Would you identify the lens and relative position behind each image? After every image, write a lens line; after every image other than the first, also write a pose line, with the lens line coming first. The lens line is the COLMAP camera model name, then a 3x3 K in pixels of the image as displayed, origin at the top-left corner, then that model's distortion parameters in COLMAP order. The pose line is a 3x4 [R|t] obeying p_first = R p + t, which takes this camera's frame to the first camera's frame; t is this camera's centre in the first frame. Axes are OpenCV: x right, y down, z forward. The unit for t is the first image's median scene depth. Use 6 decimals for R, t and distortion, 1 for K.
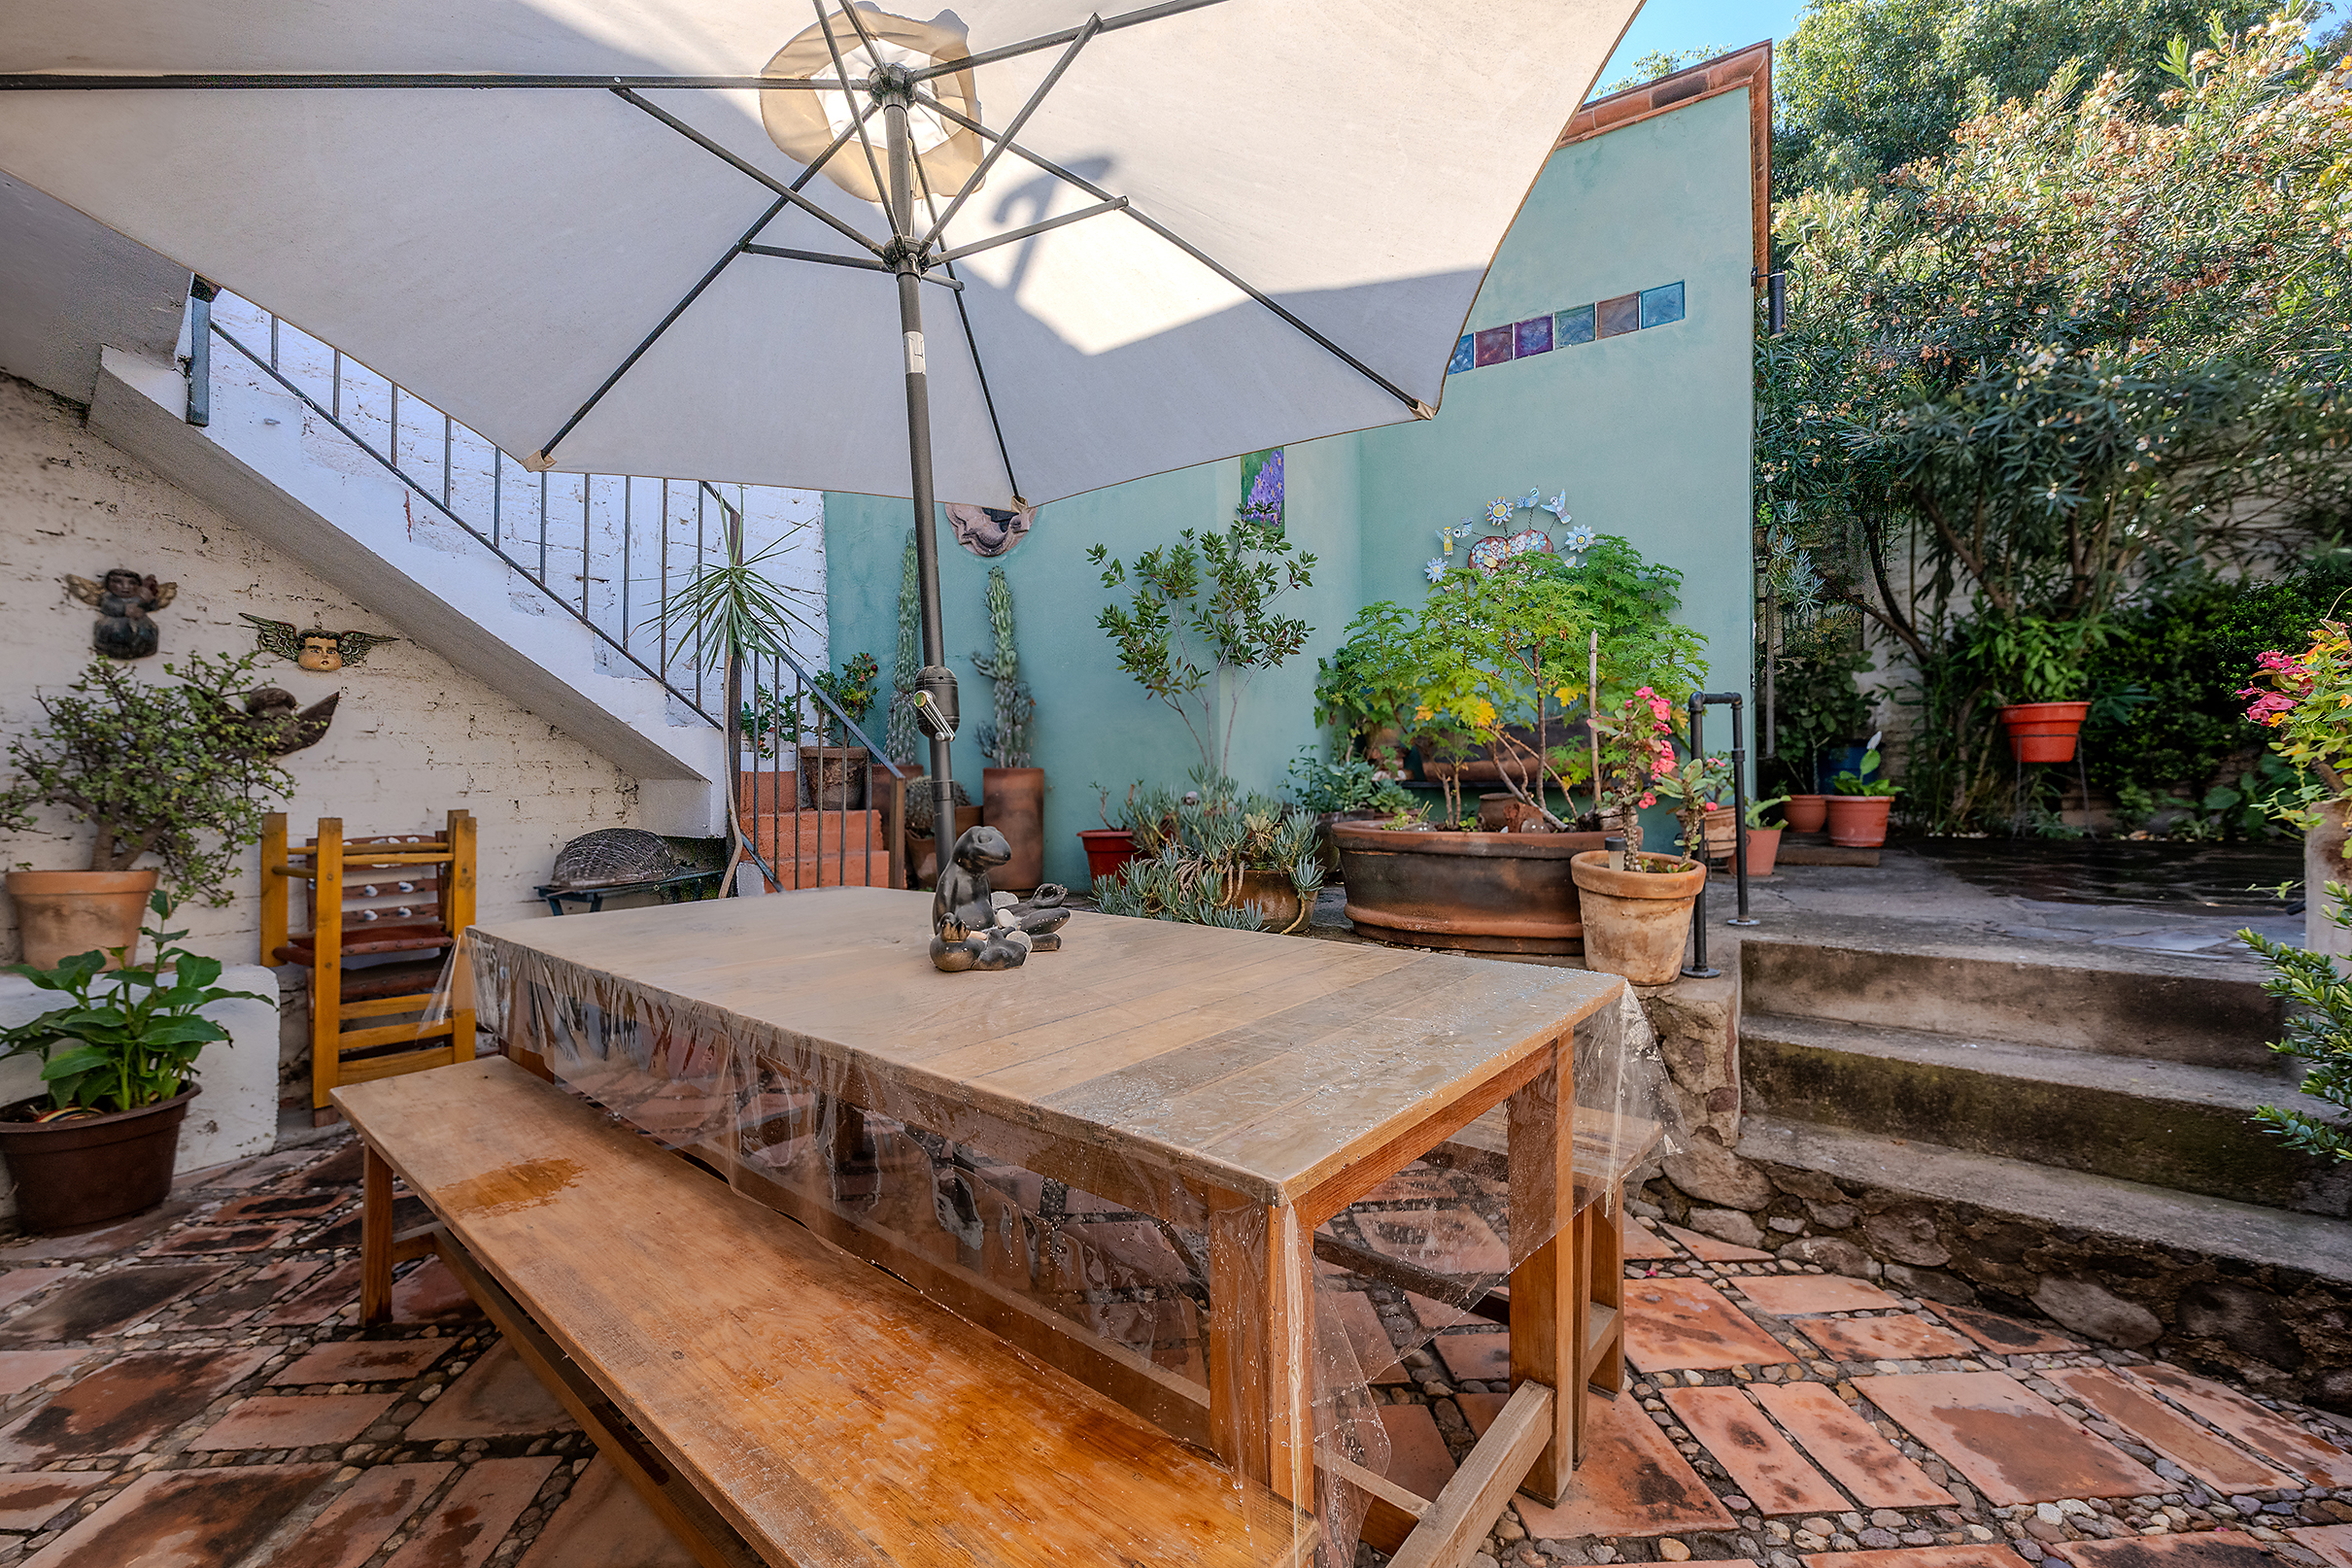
lens RADIAL K [[967.8, 0, 1168.5], [0, 967.8, 791.8], [0, 0, 1]] dist [0.003012, 0.000389]
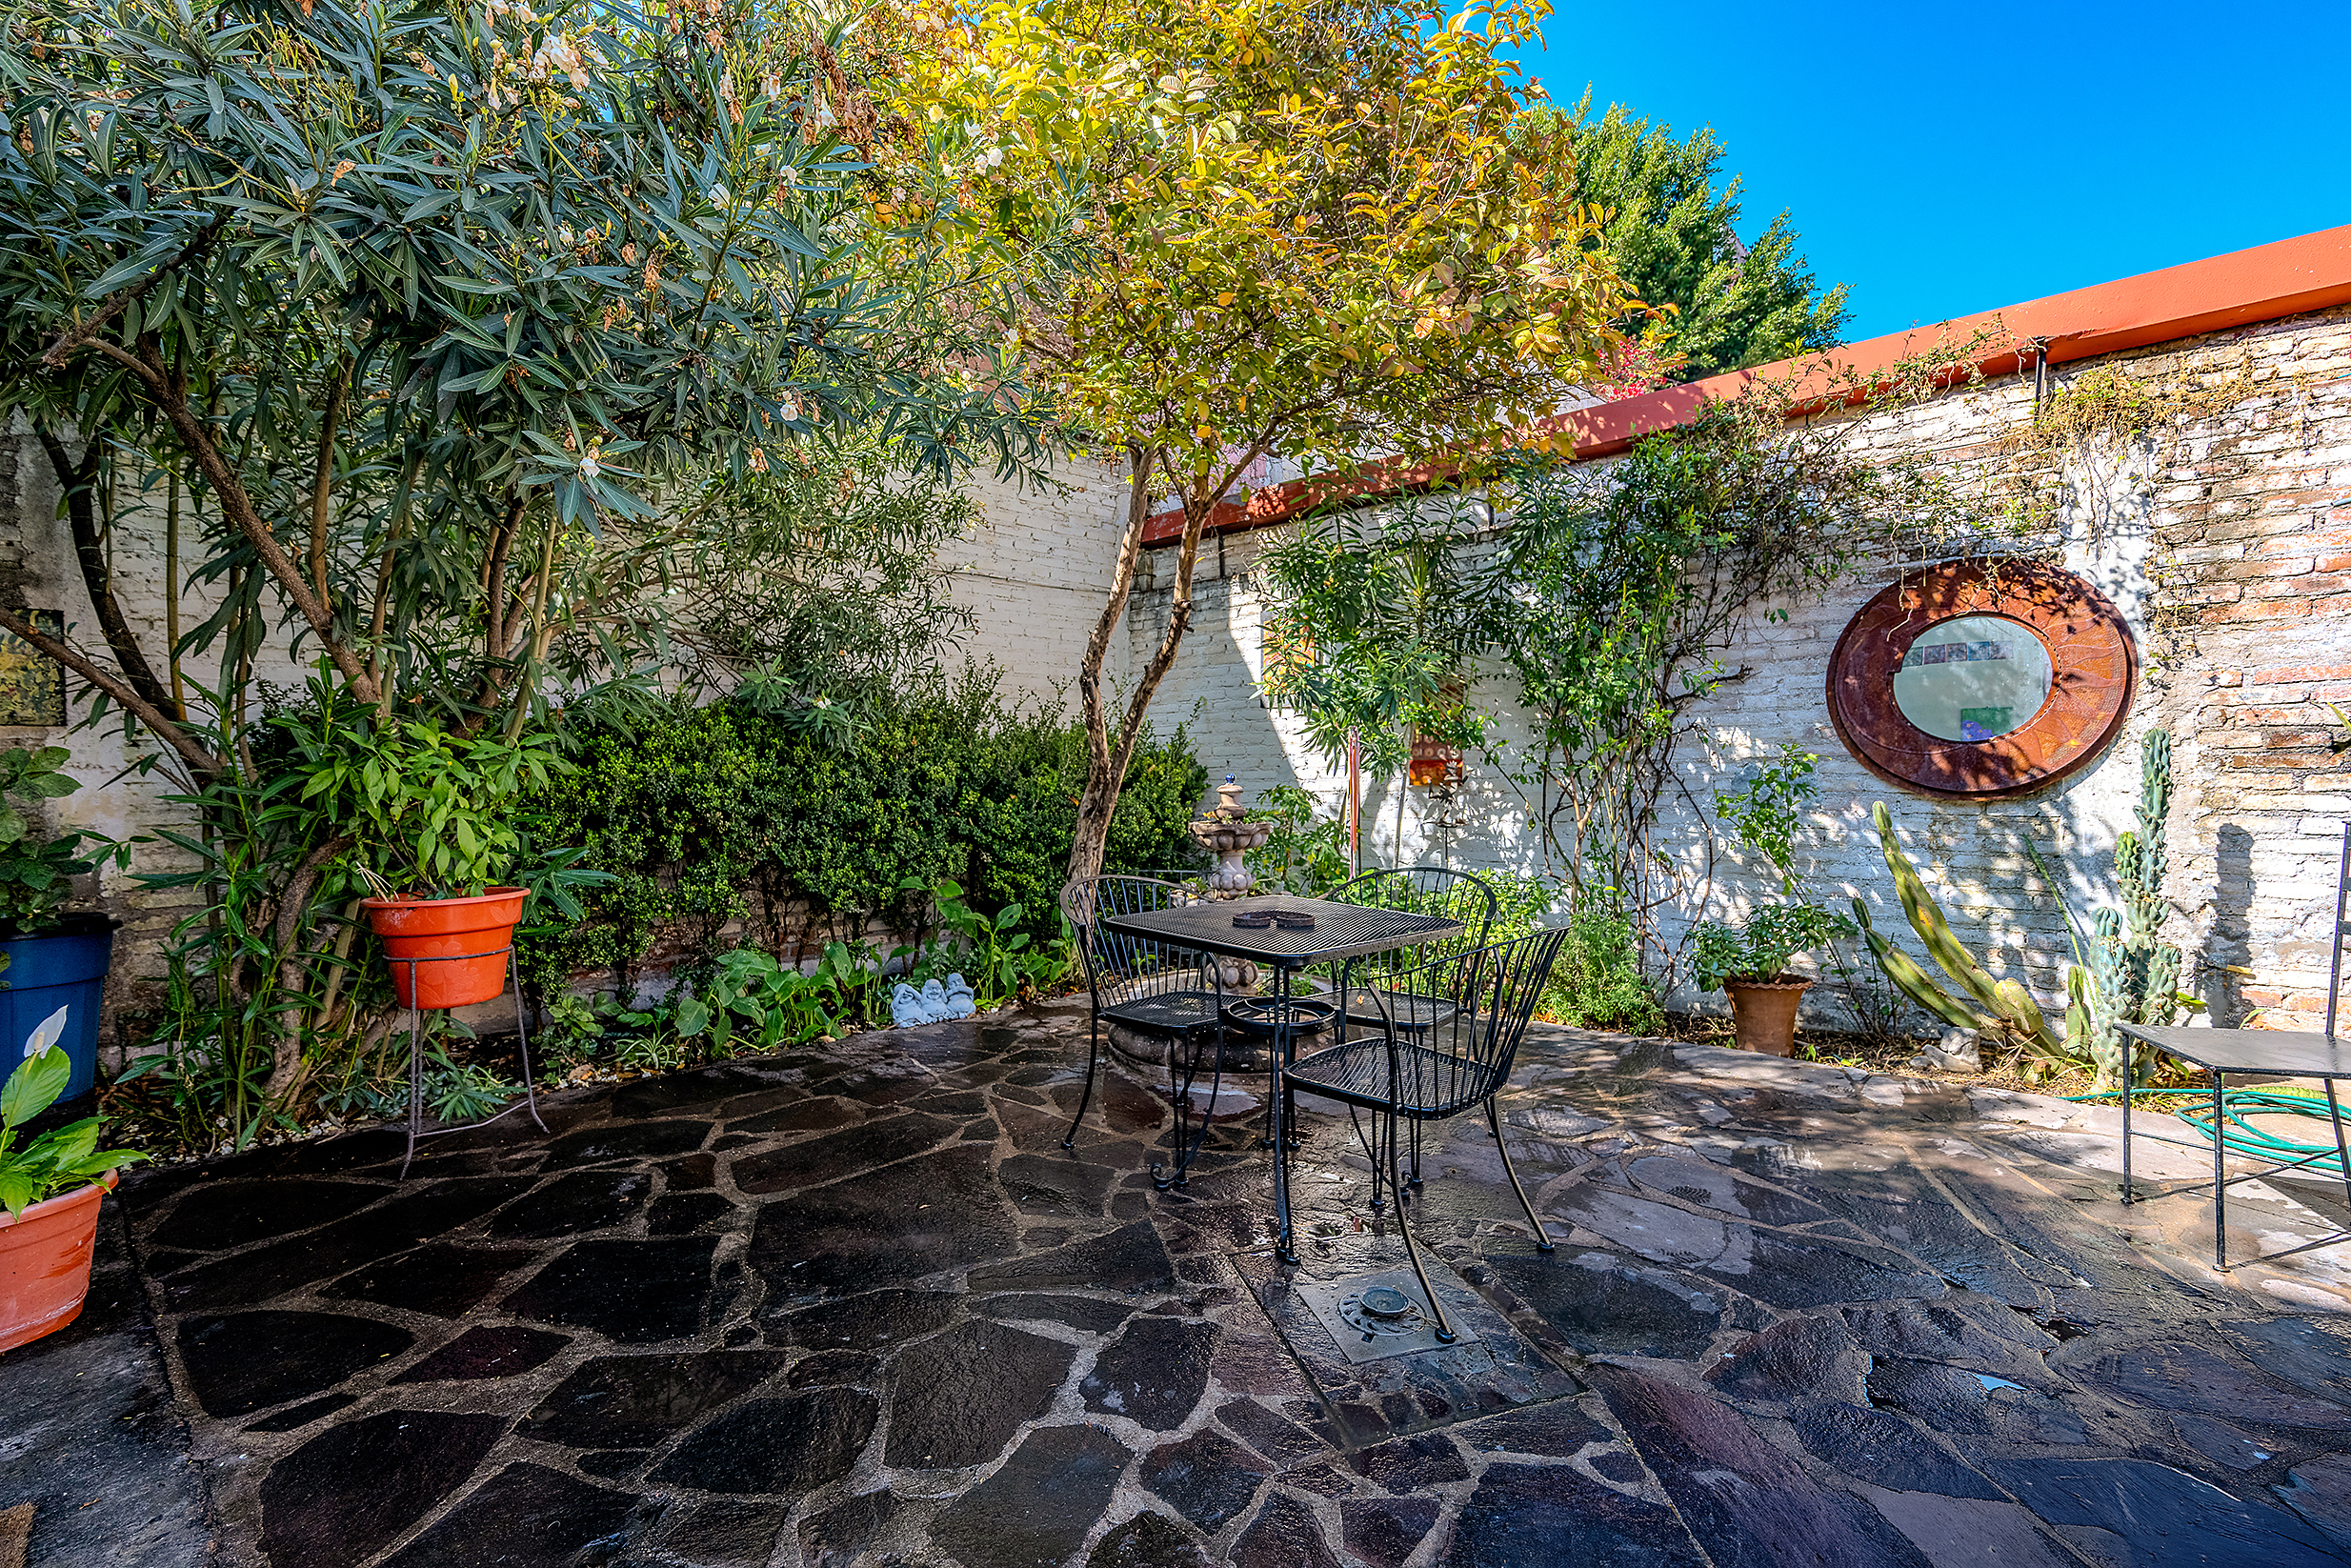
lens RADIAL K [[967.4, 0, 1180.4], [0, 967.4, 793.4], [0, 0, 1]] dist [0.003012, 0.000389]
pose [[0.128069, 0.004255, 0.991756, 0.406848], [0.027653, 0.999587, -0.007860, -0.123946], [-0.991380, 0.028432, 0.127898, 0.511459]]
